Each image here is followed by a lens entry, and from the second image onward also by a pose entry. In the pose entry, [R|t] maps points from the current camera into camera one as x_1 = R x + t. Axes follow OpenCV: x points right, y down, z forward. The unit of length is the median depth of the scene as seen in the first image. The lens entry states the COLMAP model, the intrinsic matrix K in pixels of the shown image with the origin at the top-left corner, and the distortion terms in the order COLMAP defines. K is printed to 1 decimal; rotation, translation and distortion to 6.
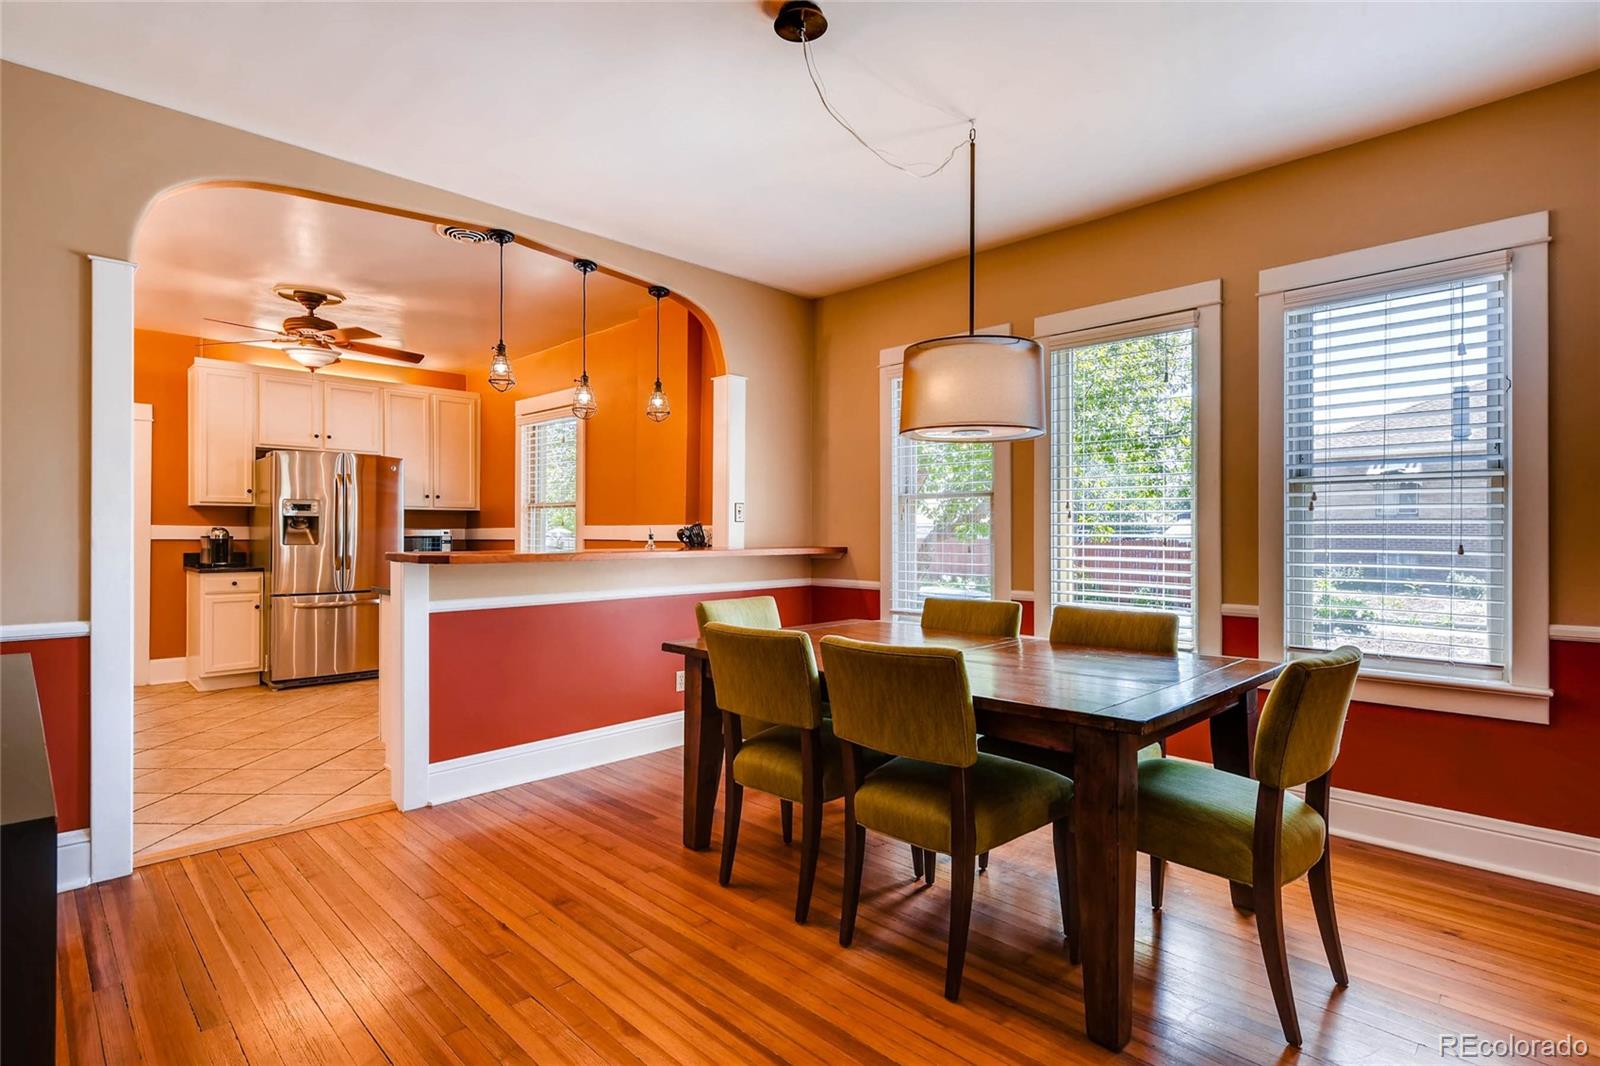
lens RADIAL K [[793.7, 0, 801.1], [0, 793.7, 534.0], [0, 0, 1]] dist [0.001368, 0.000864]
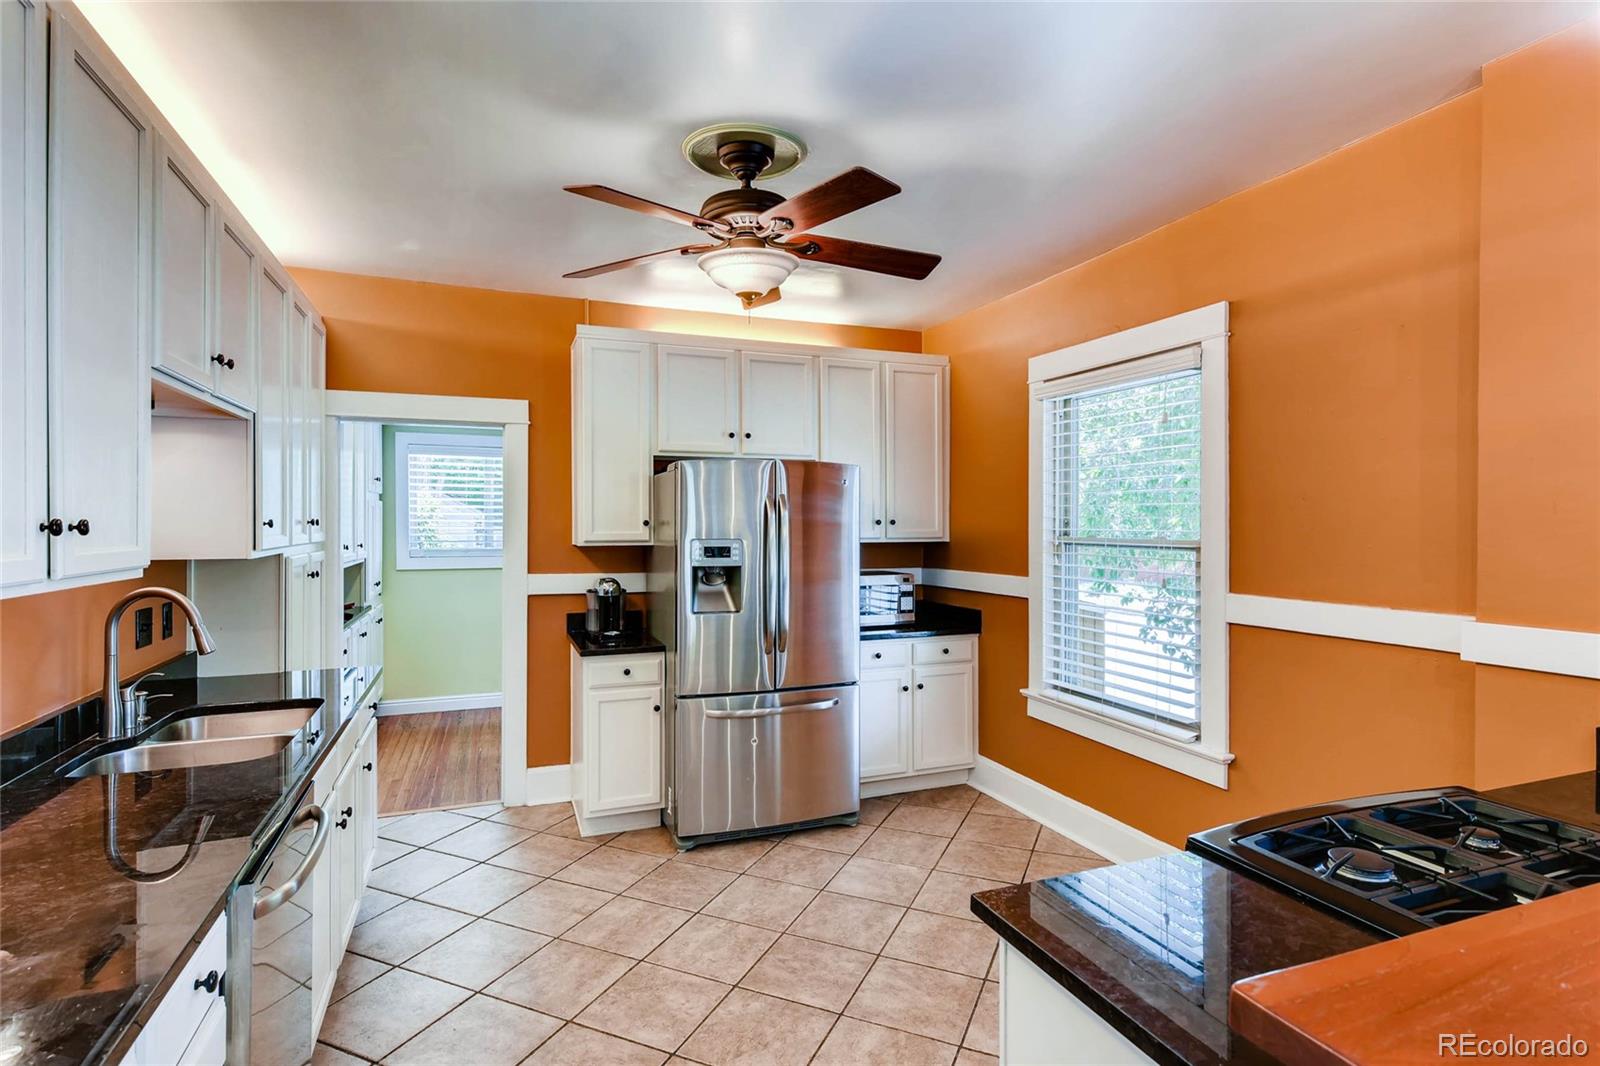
lens RADIAL K [[793.7, 0, 796.0], [0, 793.7, 529.0], [0, 0, 1]] dist [0.001368, 0.000864]
pose [[0.911737, -0.000182, -0.410776, -0.318596], [0.002553, 0.999983, 0.005224, -0.053466], [0.410768, -0.005812, 0.911722, 0.462038]]
